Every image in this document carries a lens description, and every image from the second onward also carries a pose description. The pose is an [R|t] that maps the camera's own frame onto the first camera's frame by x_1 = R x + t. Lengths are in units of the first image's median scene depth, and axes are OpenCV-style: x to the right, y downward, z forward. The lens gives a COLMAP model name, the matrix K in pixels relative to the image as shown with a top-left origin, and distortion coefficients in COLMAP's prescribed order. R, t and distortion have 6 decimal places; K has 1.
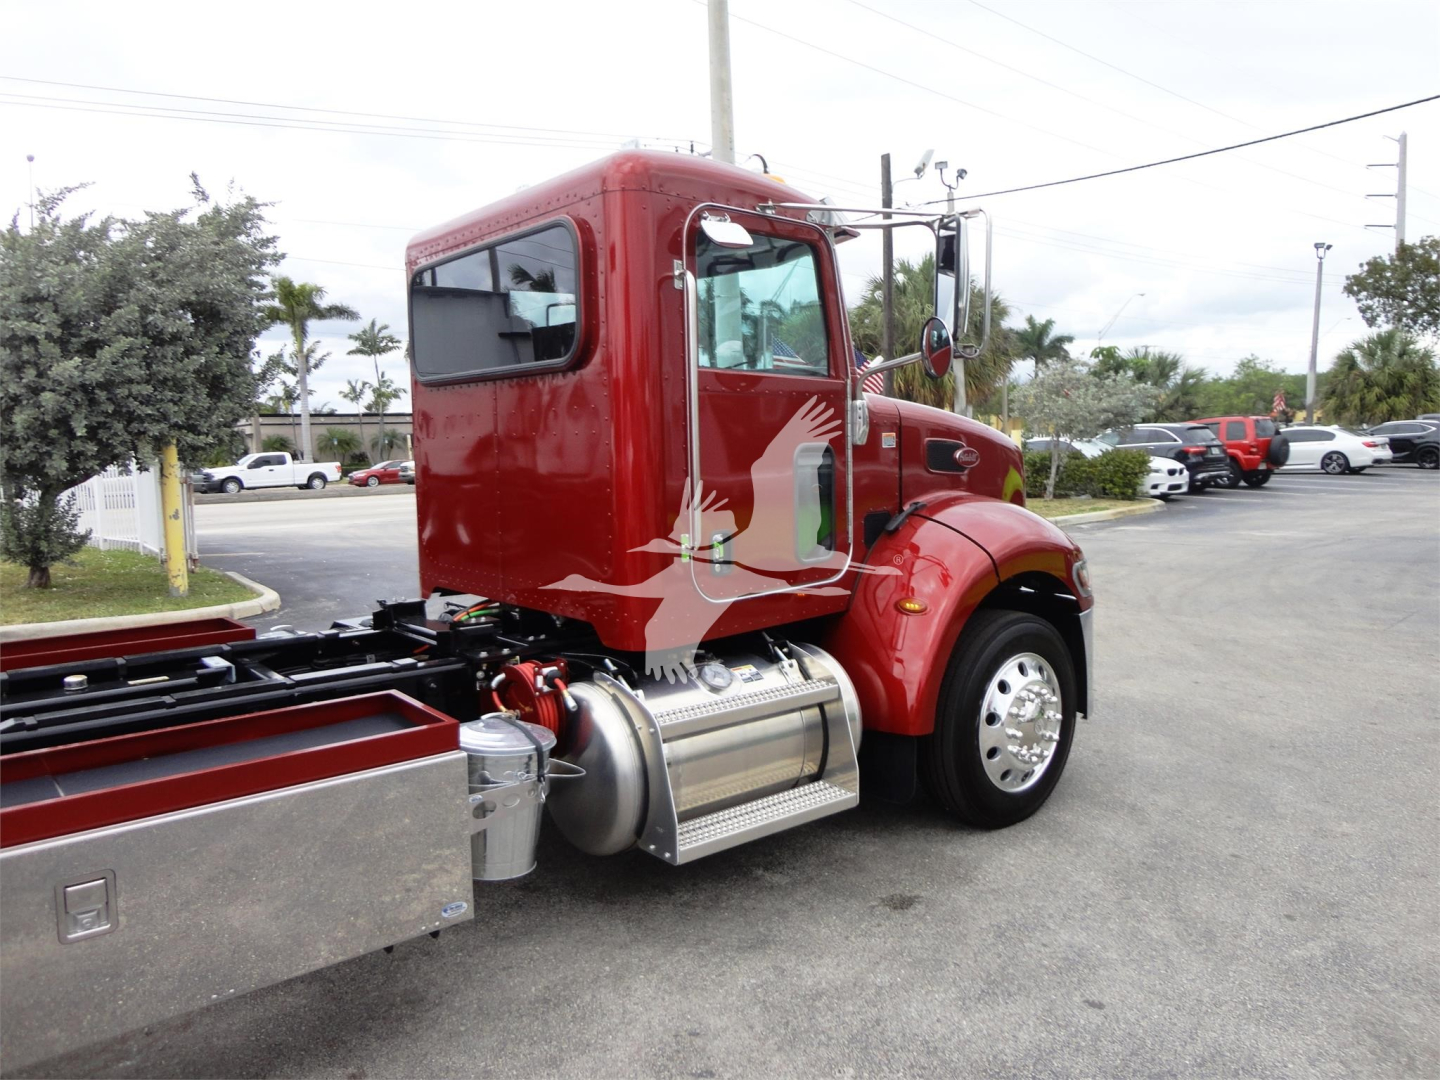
lens RADIAL K [[1045.5, 0, 713.1], [0, 1045.5, 545.3], [0, 0, 1]] dist [-0.002525, -0.008121]
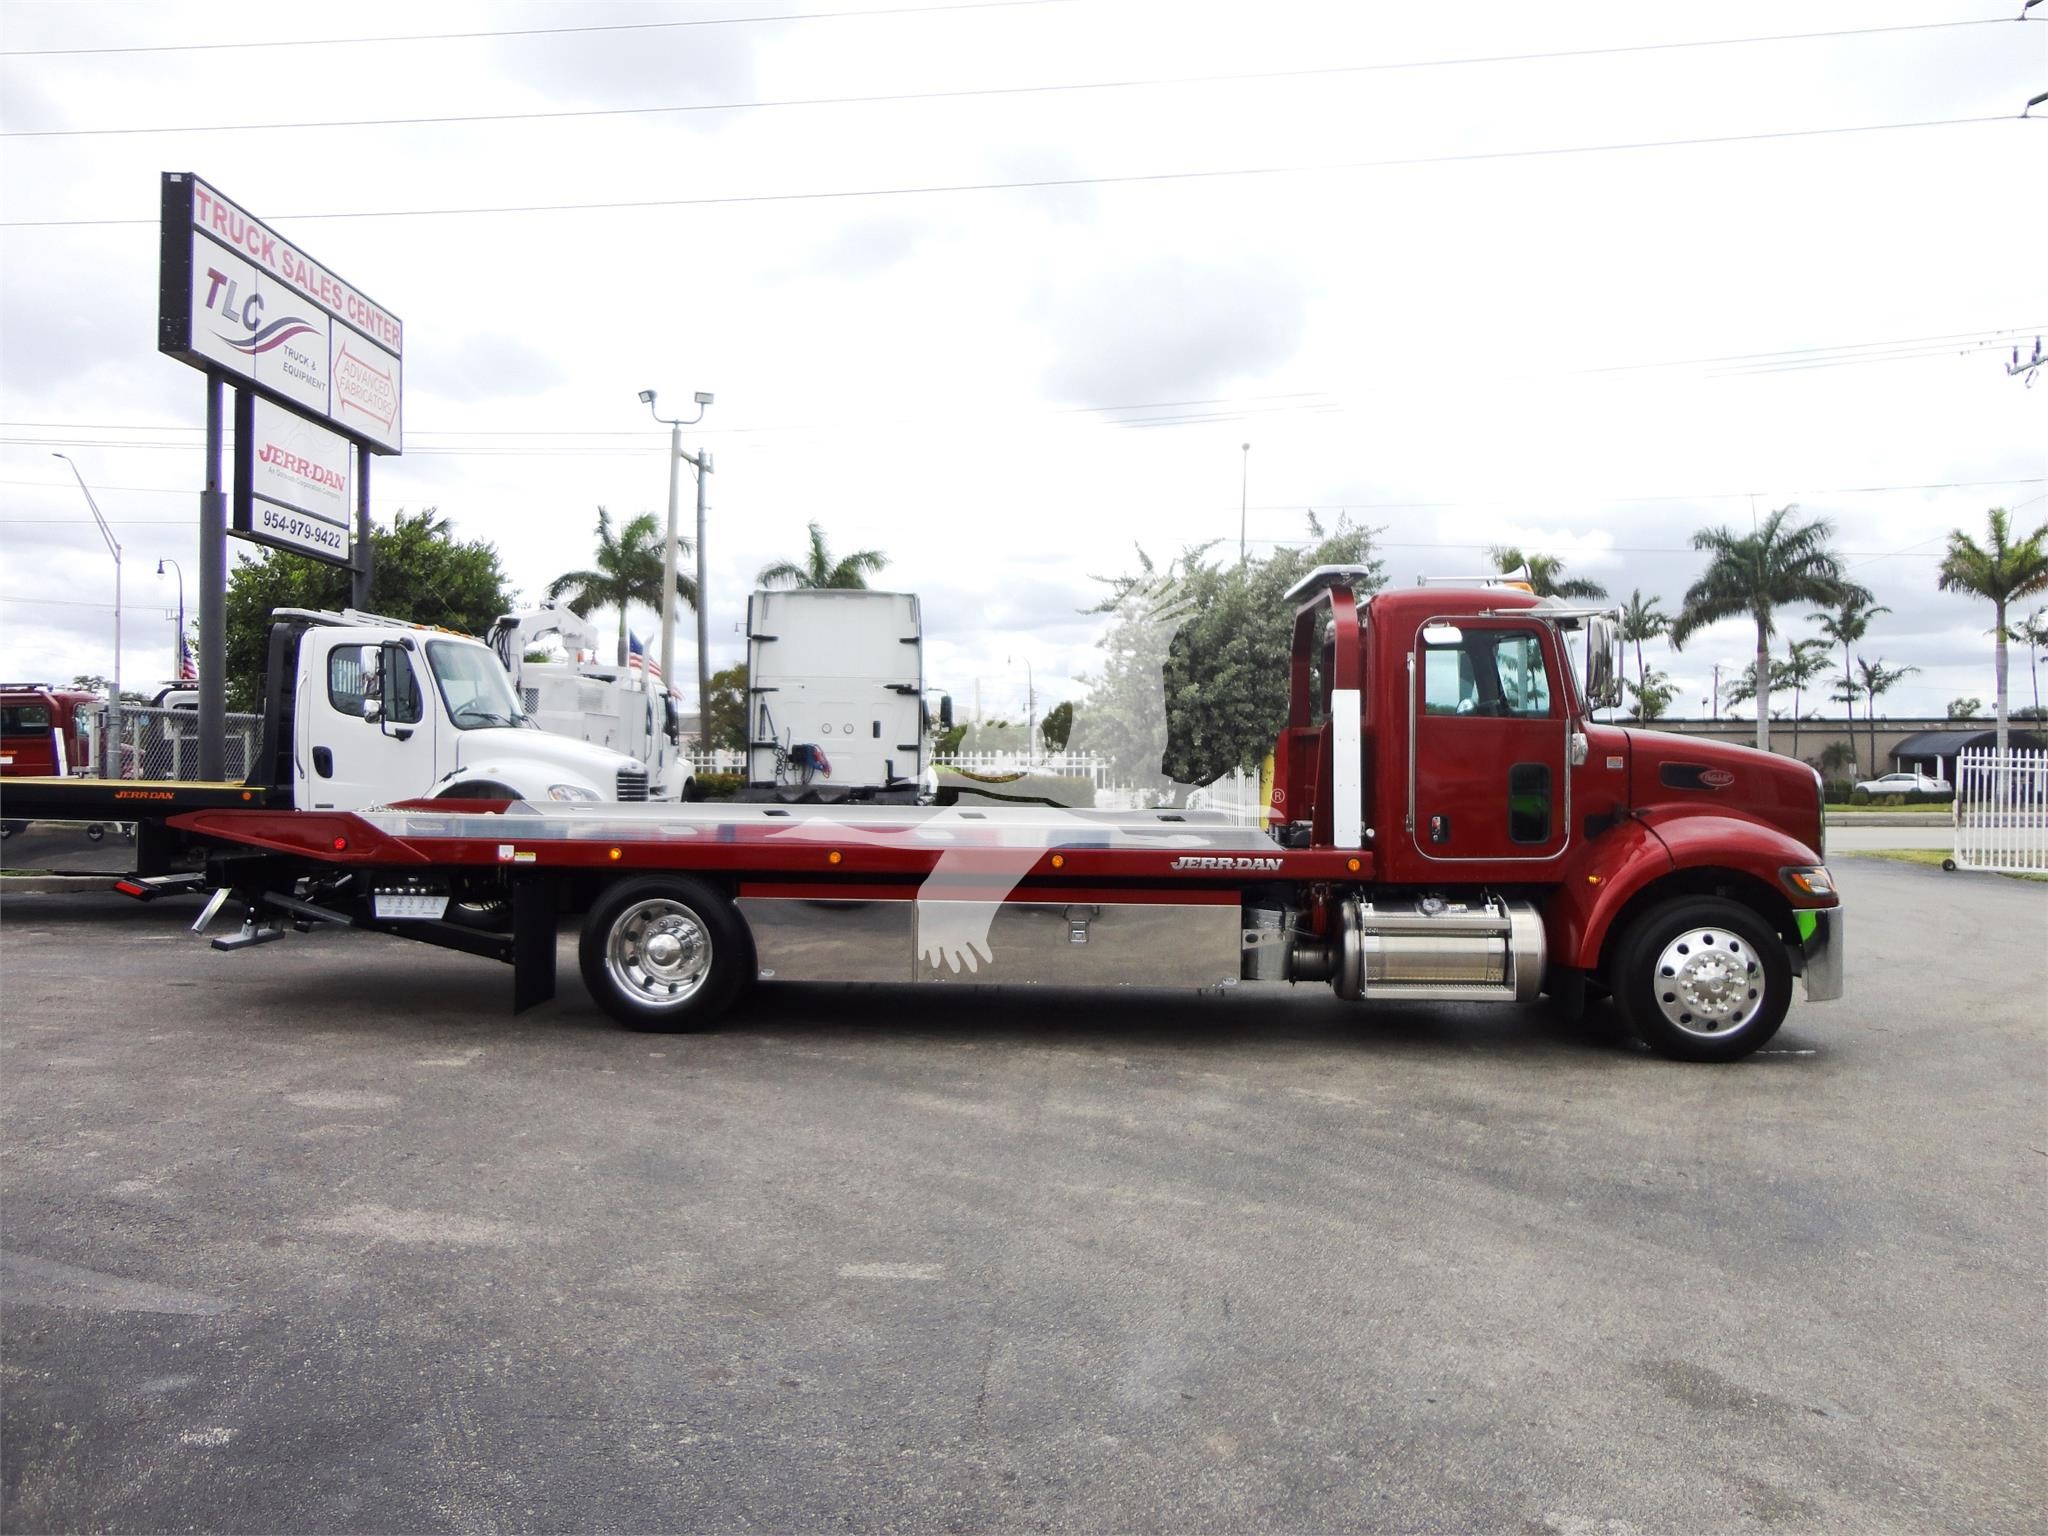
lens RADIAL K [[1486.9, 0, 1014.2], [0, 1486.9, 775.5], [0, 0, 1]] dist [-0.002525, -0.008121]
pose [[0.744404, 0.031667, -0.666979, 0.867432], [-0.088907, 0.994681, -0.052002, 0.086940], [0.661785, 0.098010, 0.743260, -0.945355]]
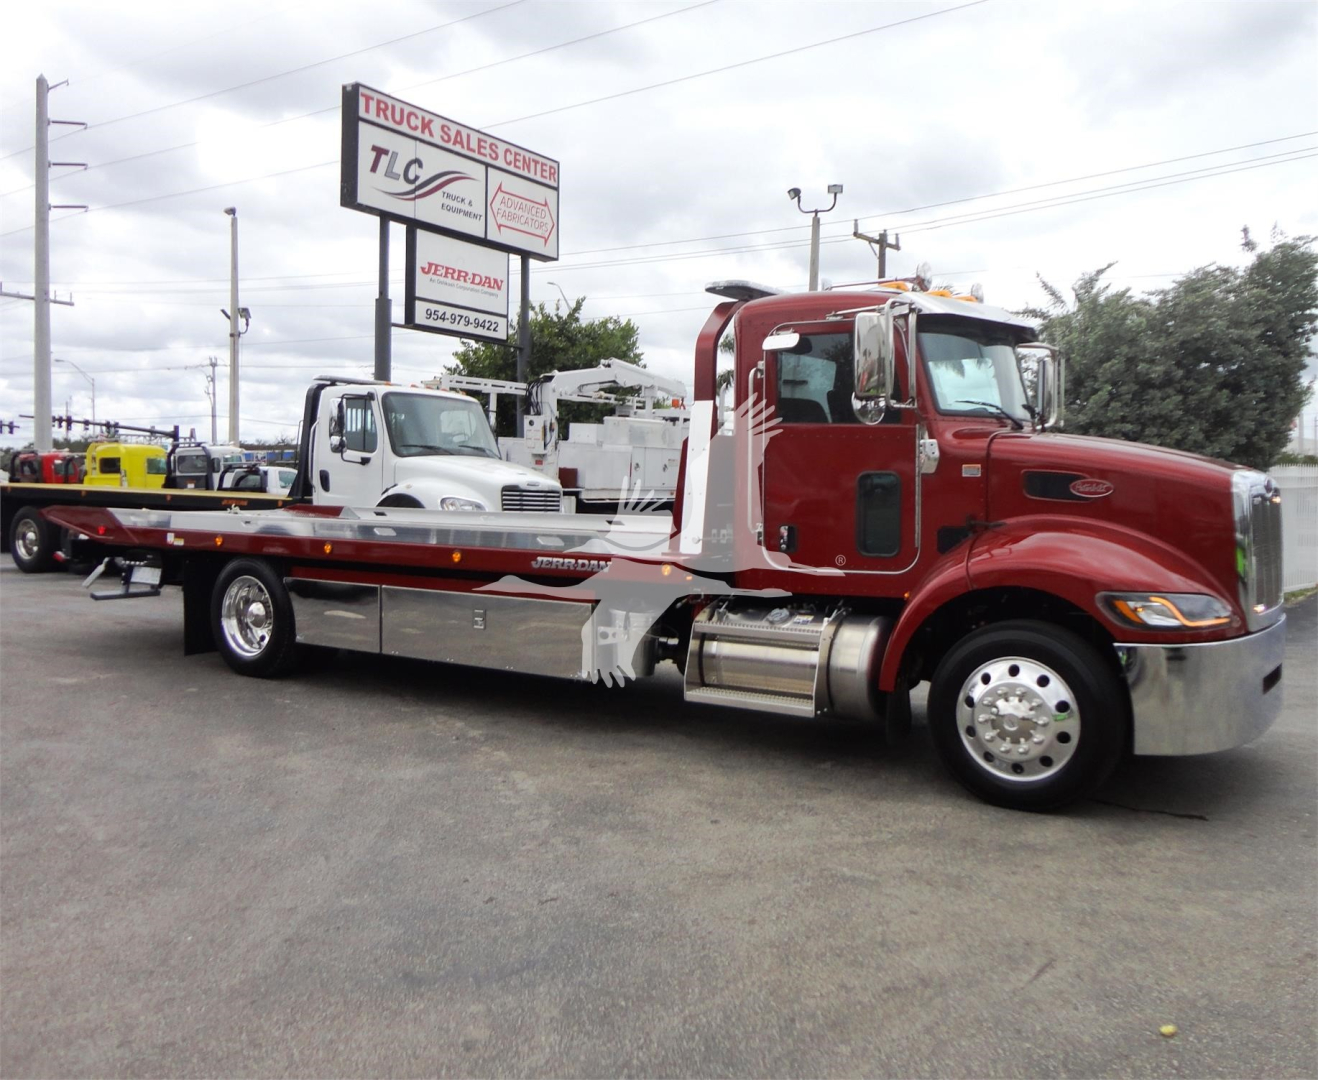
lens RADIAL K [[1194.3, 0, 657.7], [0, 1194.3, 523.3], [0, 0, 1]] dist [-0.010174, -0.010232]
pose [[0.281165, 0.052360, -0.958230, 1.403818], [-0.110096, 0.993678, 0.021993, -0.025726], [0.953323, 0.099313, 0.285152, 0.244820]]
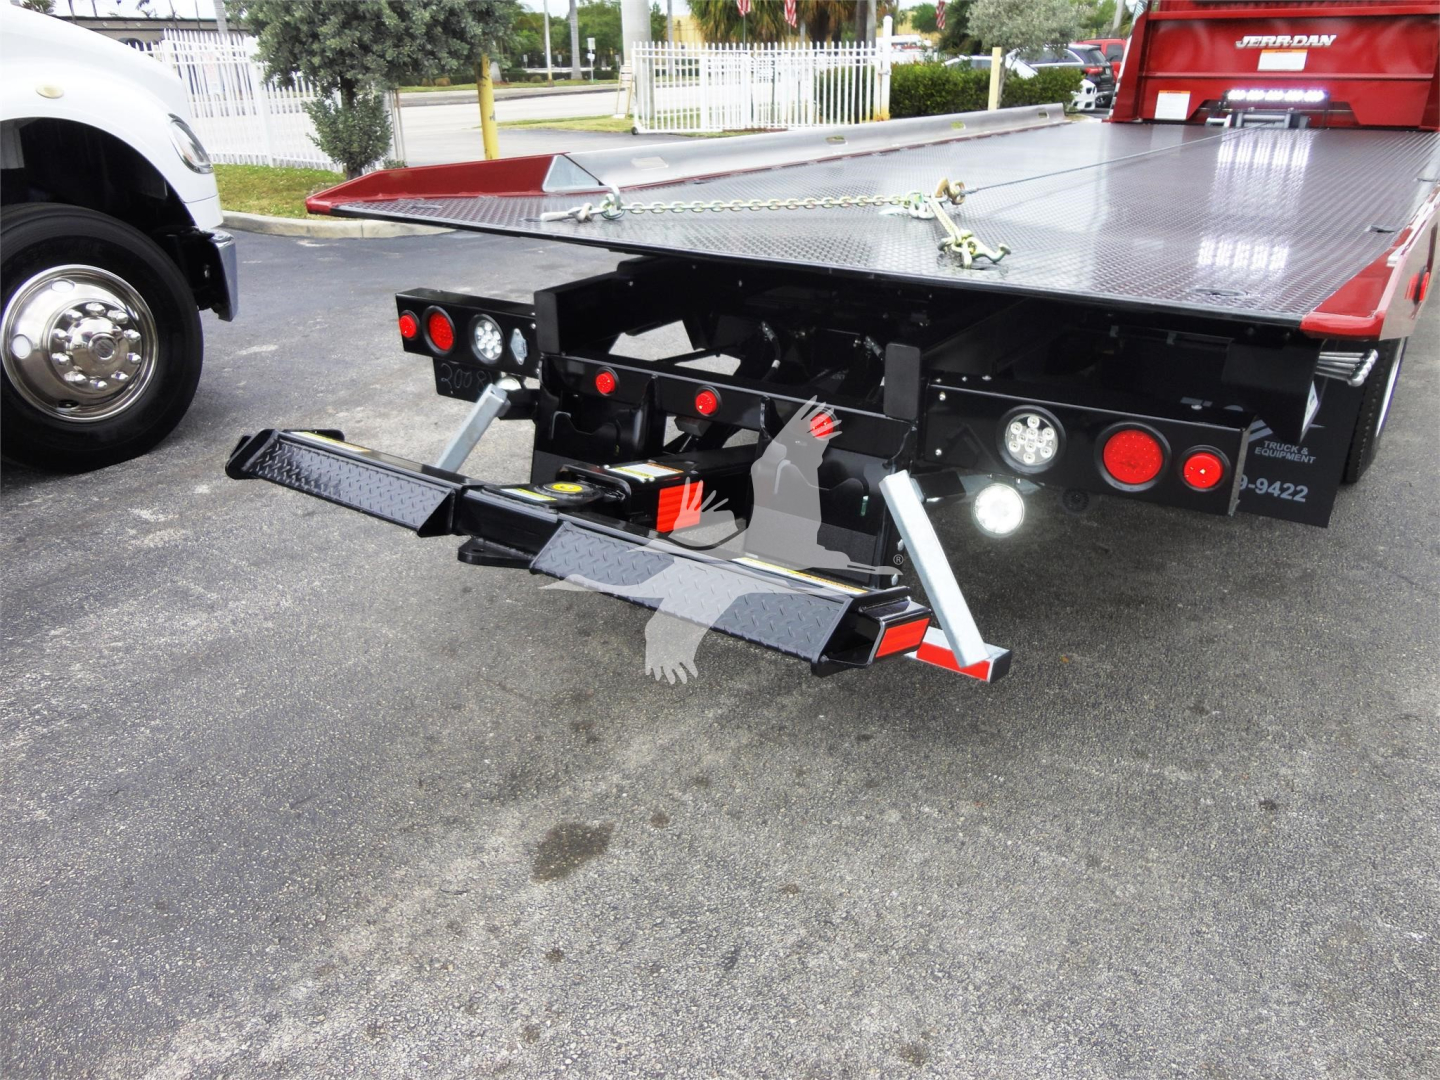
lens RADIAL K [[1060.2, 0, 733.0], [0, 1060.2, 544.3], [0, 0, 1]] dist [0.001207, -0.002969]
pose [[0.959471, -0.105810, 0.261188, -1.490080], [0.016260, 0.946076, 0.323535, 0.097500], [-0.281337, -0.306176, 0.909453, -0.573474]]
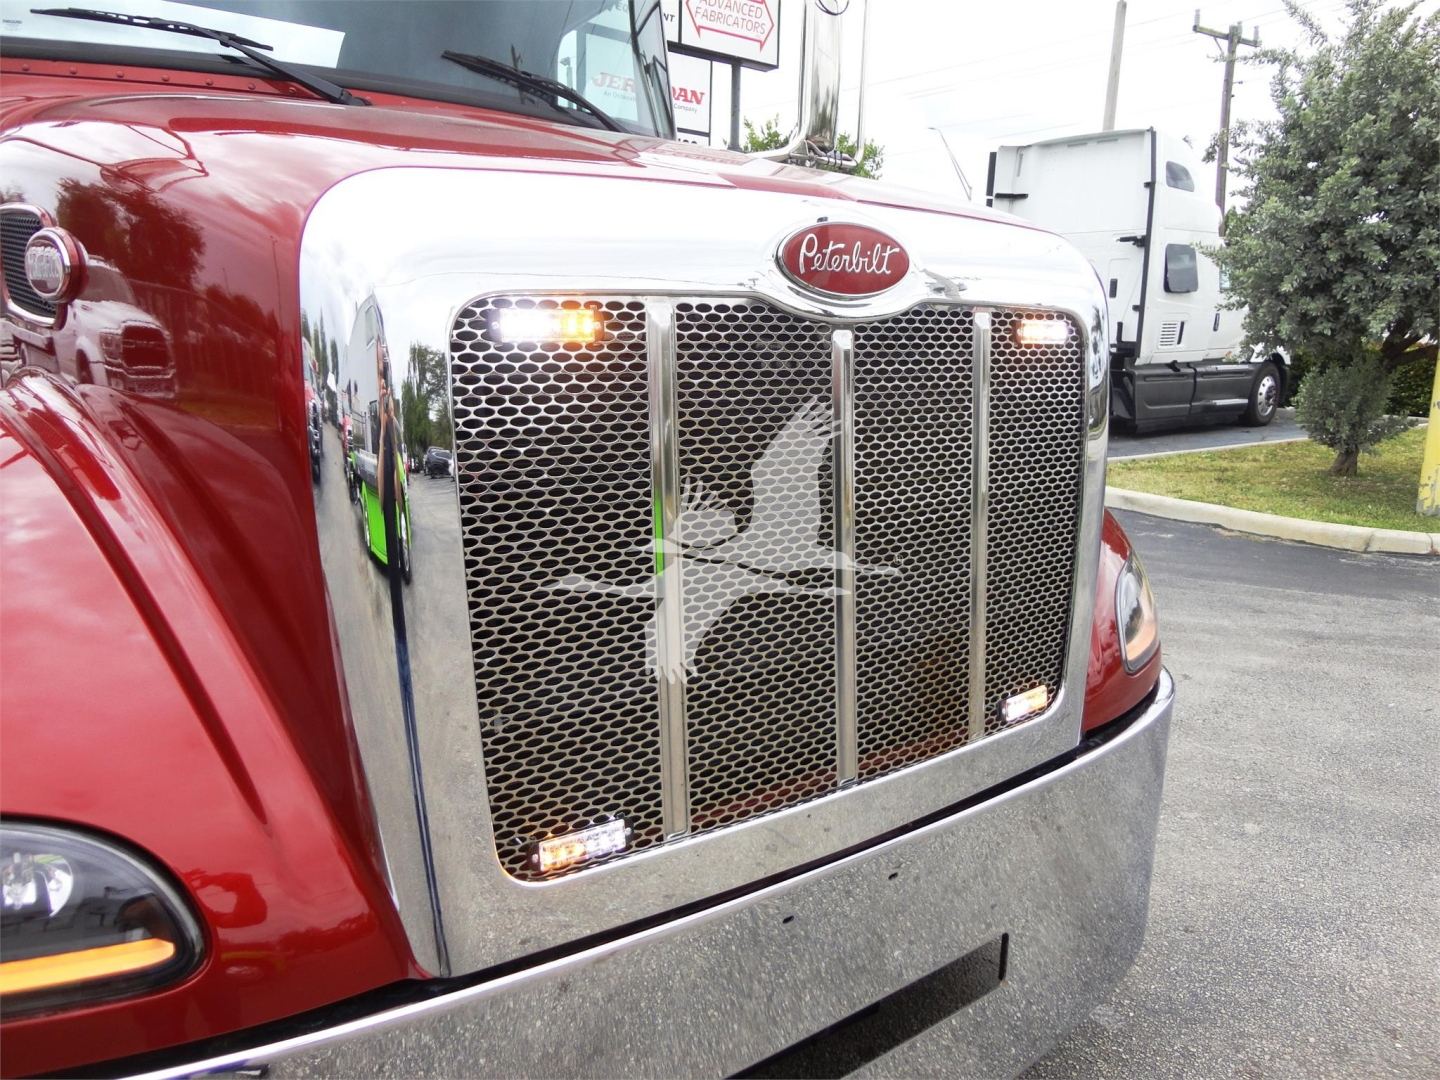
lens RADIAL K [[1039.6, 0, 720.0], [0, 1039.6, 540.0], [0, 0, 1]] dist [-0.003655, 0.001193]
pose [[-0.039434, 0.218861, -0.974959, 0.580565], [-0.114491, 0.968302, 0.221997, -0.095140], [0.992641, 0.120379, -0.013127, 1.271441]]
